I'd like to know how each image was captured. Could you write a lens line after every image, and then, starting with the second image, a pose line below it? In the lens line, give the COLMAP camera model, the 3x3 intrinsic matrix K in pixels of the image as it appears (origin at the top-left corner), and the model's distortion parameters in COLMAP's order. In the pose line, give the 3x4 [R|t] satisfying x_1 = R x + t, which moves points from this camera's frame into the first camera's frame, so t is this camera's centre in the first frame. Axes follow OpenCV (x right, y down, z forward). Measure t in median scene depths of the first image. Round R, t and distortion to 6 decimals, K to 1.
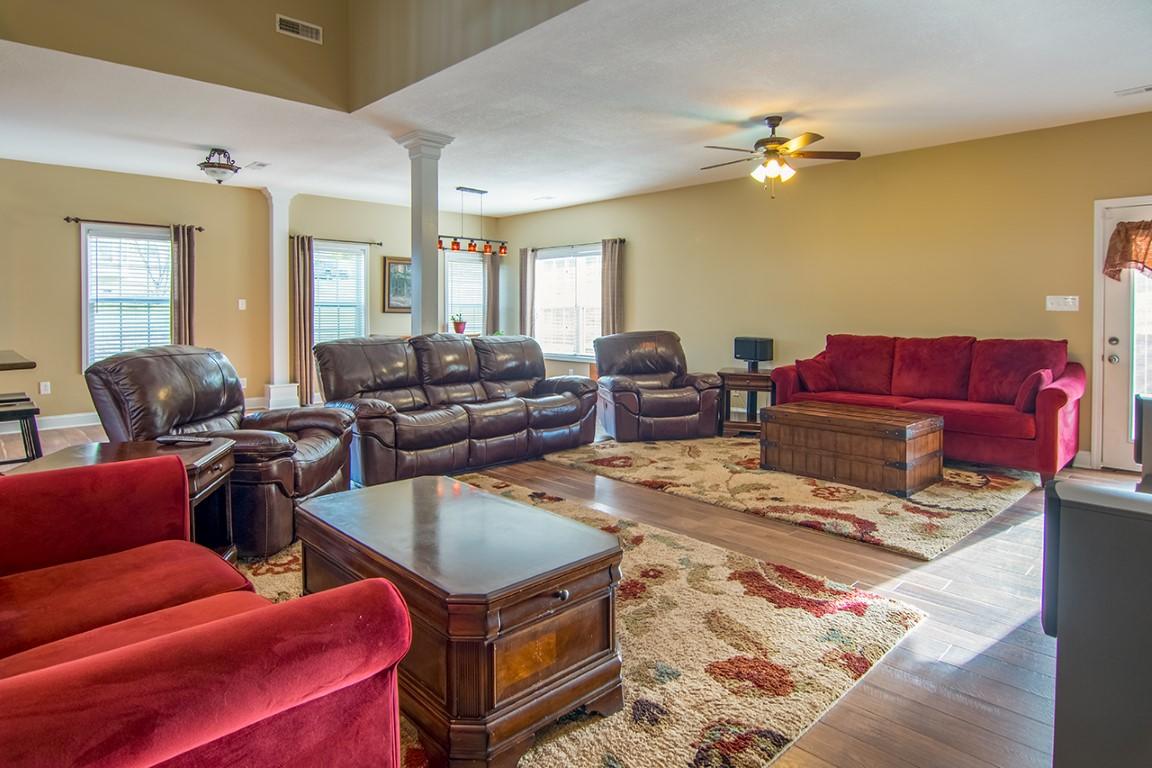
lens RADIAL K [[654.8, 0, 574.6], [0, 654.8, 329.3], [0, 0, 1]] dist [-0.004151, -0.000931]
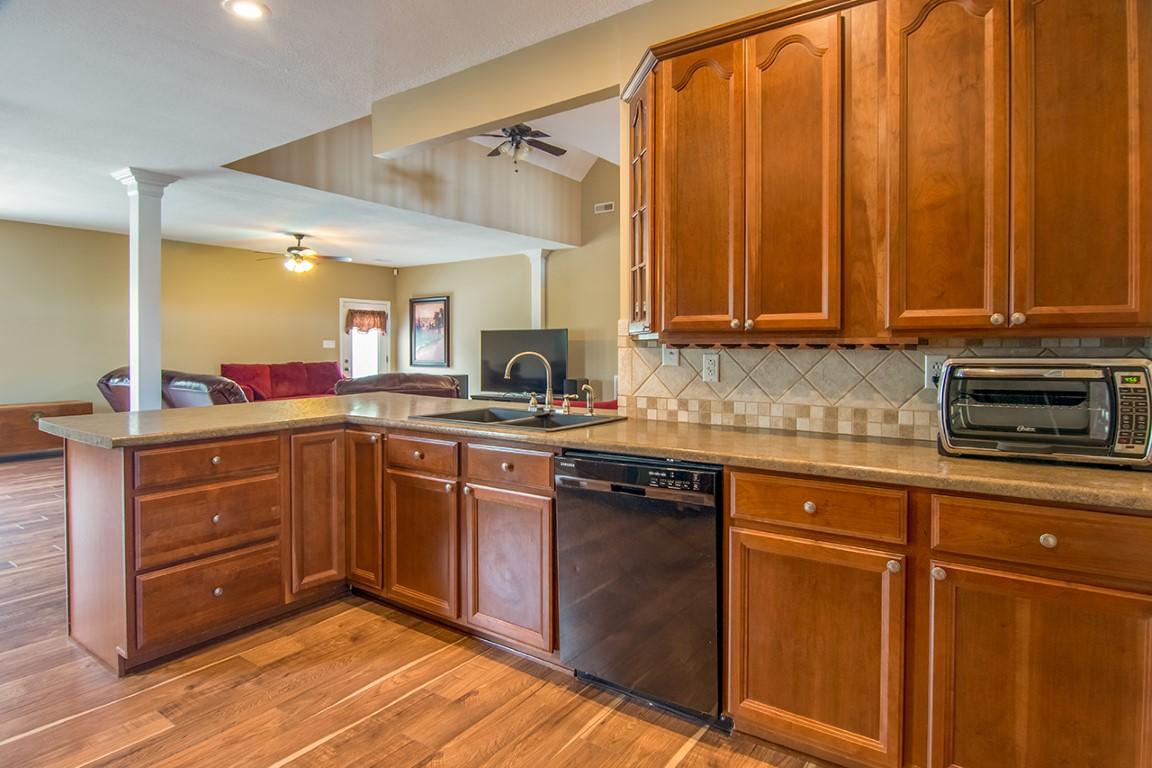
lens RADIAL K [[635.5, 0, 595.6], [0, 635.5, 348.4], [0, 0, 1]] dist [-0.001176, -0.000667]
pose [[-0.191136, -0.001641, 0.981562, -1.416021], [0.026659, 0.999621, 0.006863, -0.017861], [-0.981202, 0.027479, -0.191020, 0.550199]]
